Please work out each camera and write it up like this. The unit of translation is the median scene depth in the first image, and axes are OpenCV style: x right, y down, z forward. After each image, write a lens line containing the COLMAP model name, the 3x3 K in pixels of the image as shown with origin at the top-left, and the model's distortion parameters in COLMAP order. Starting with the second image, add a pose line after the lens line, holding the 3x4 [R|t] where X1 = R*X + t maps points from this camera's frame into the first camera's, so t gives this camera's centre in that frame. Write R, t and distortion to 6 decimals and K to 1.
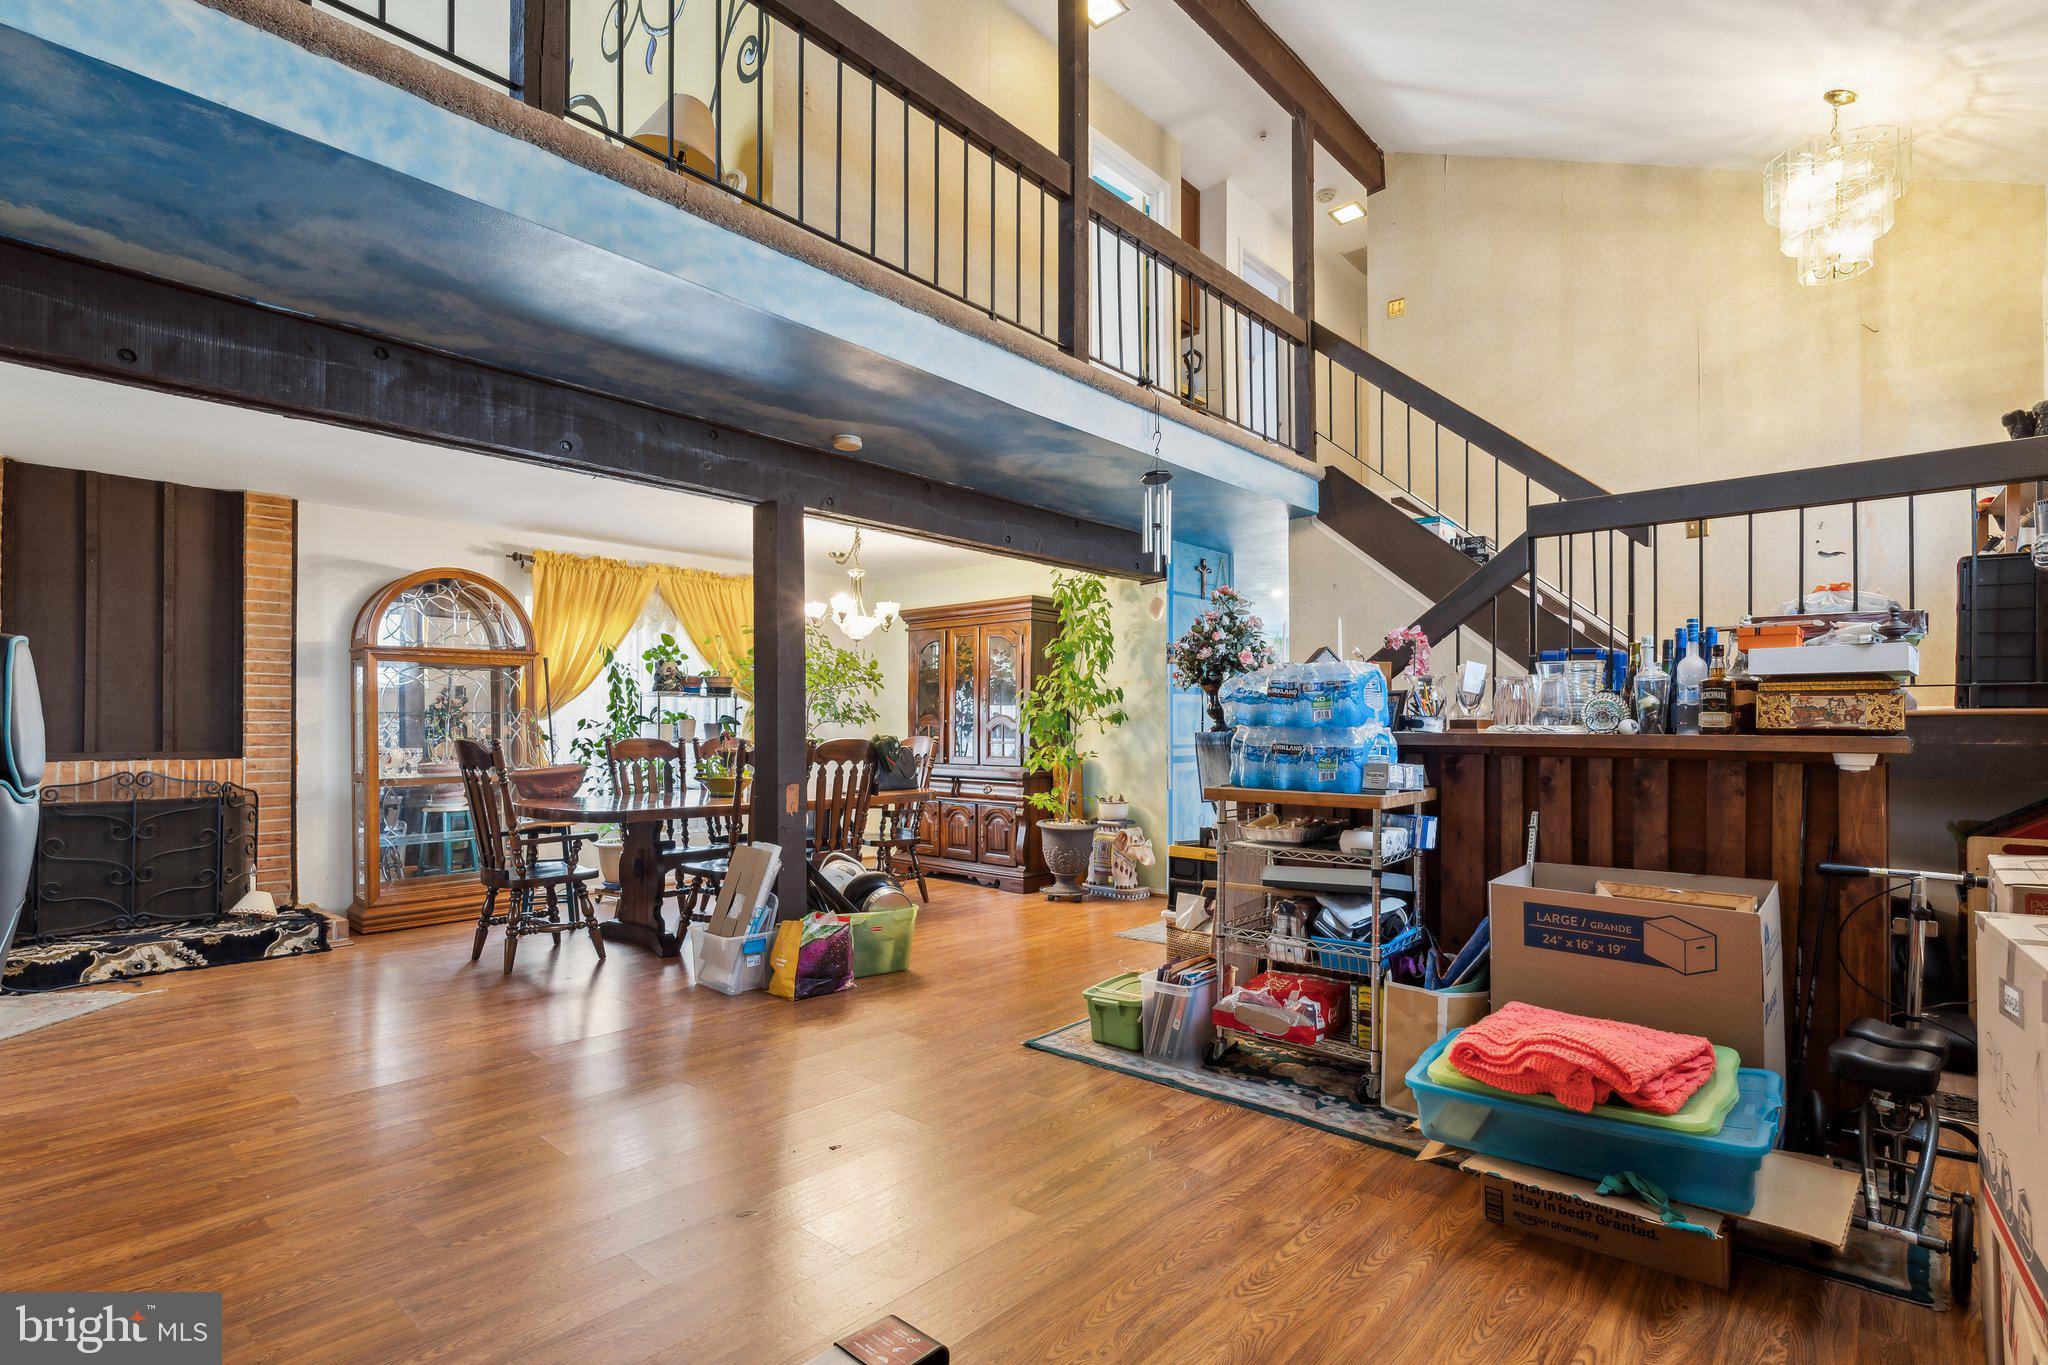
lens RADIAL K [[986.7, 0, 1018.3], [0, 986.7, 698.9], [0, 0, 1]] dist [0.000134, 0.000341]
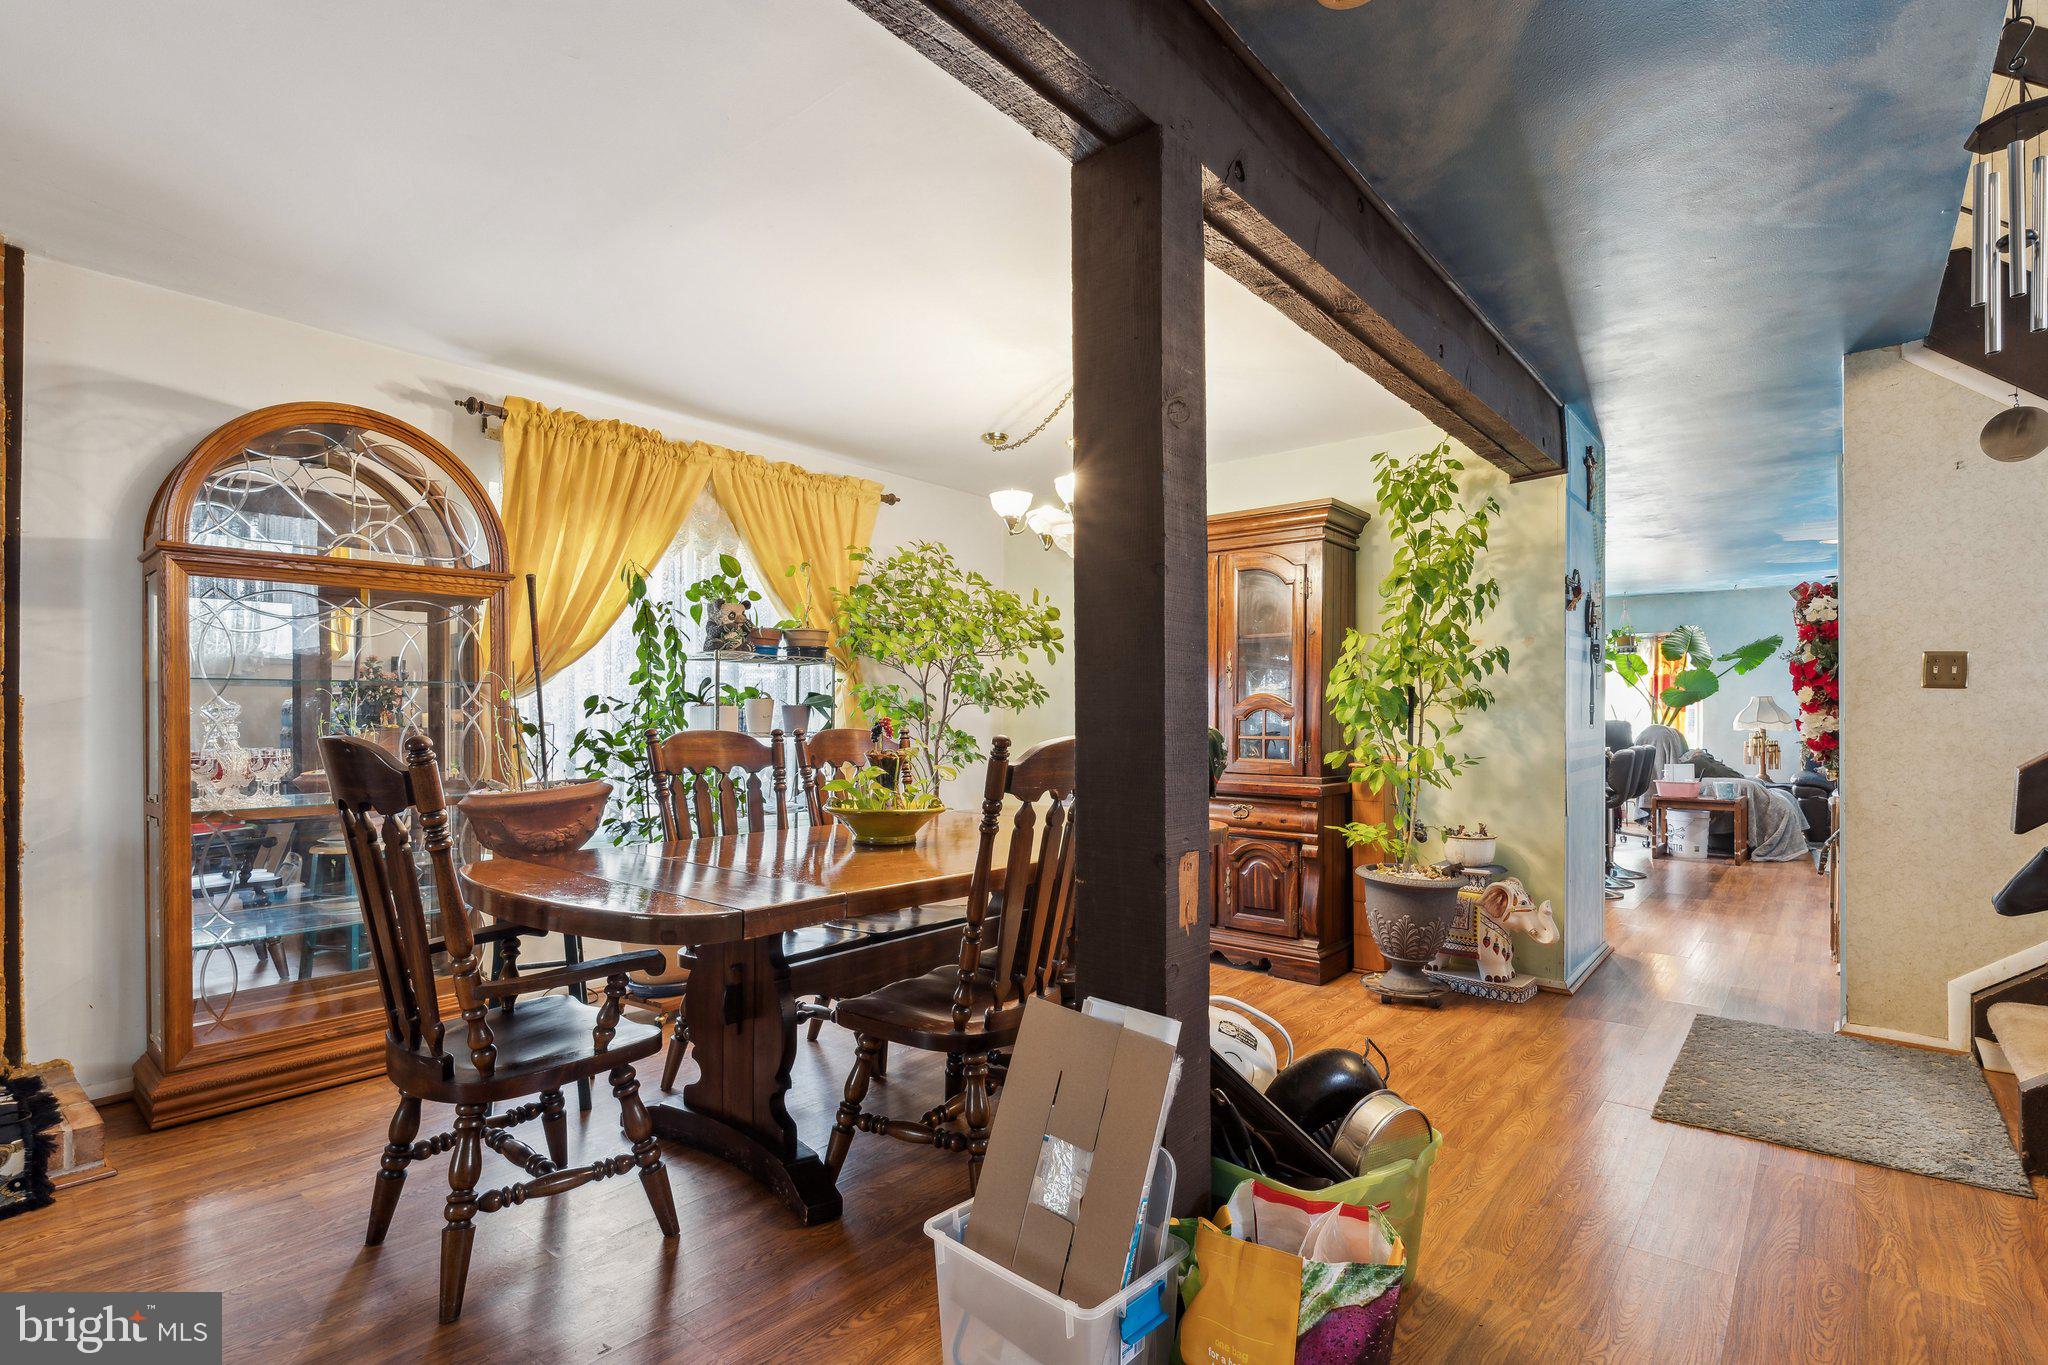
lens RADIAL K [[986.7, 0, 1030.3], [0, 986.7, 692.8], [0, 0, 1]] dist [0.000134, 0.000341]
pose [[0.999040, 0.004801, 0.043533, -0.208192], [-0.005102, 0.999964, 0.006810, 0.013148], [-0.043499, -0.007026, 0.999029, 0.409472]]
